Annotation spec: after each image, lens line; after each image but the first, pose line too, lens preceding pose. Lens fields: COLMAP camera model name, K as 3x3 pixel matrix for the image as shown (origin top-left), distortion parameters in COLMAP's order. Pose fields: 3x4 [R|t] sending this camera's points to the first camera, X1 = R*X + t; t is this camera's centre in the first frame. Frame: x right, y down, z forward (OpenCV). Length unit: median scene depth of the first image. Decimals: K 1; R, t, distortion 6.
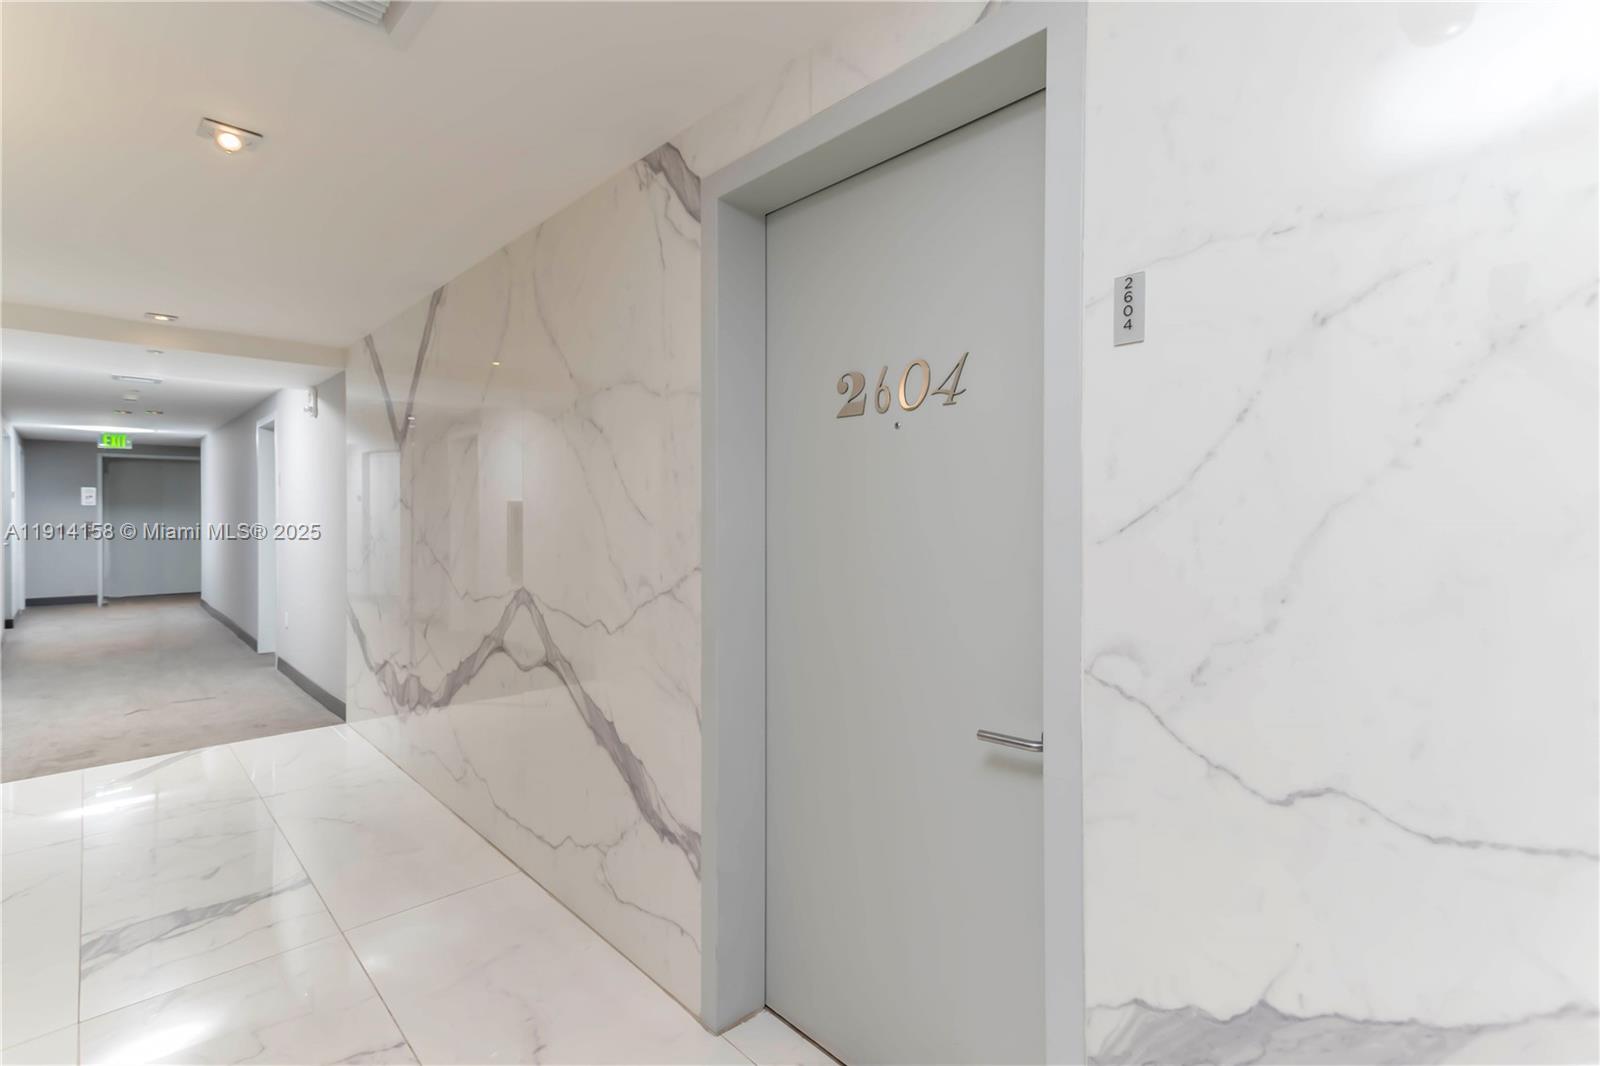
lens RADIAL K [[749.3, 0, 789.5], [0, 749.3, 521.2], [0, 0, 1]] dist [0.023643, 0.000163]
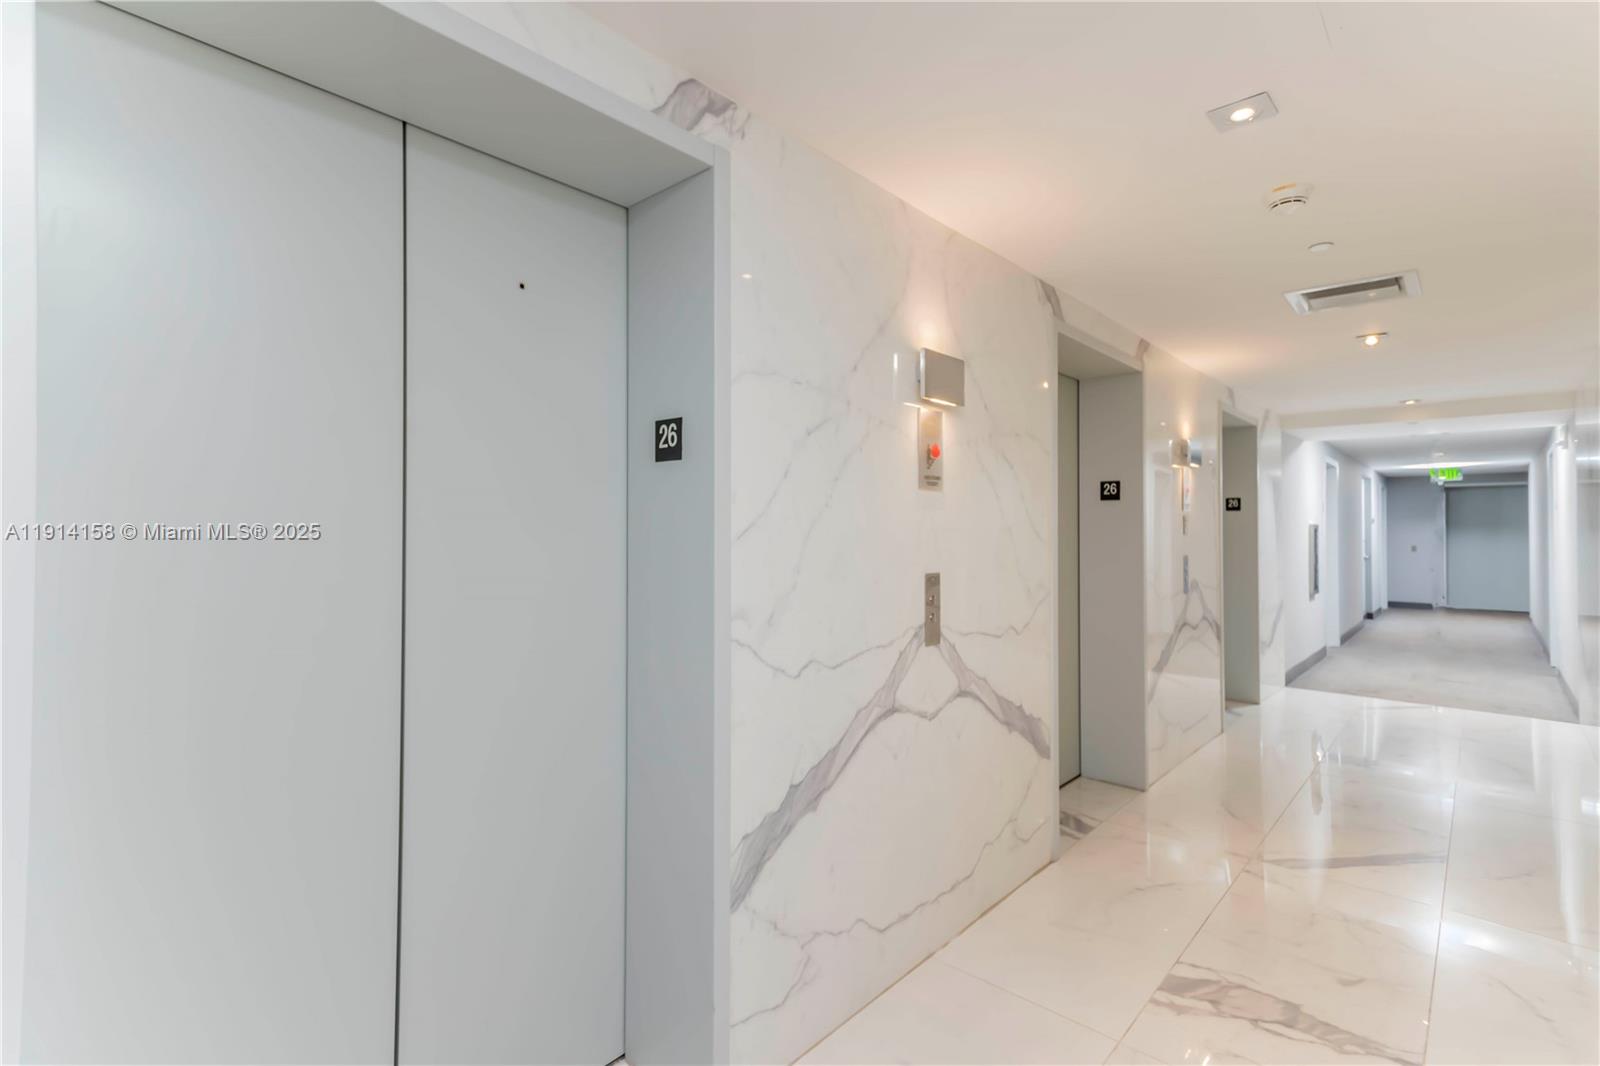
lens RADIAL K [[749.3, 0, 789.5], [0, 749.3, 521.2], [0, 0, 1]] dist [0.023643, 0.000163]
pose [[0.085830, -0.012961, -0.996225, 0.215473], [-0.014572, 0.999792, -0.014263, 0.000176], [0.996203, 0.015741, 0.085624, -0.126667]]
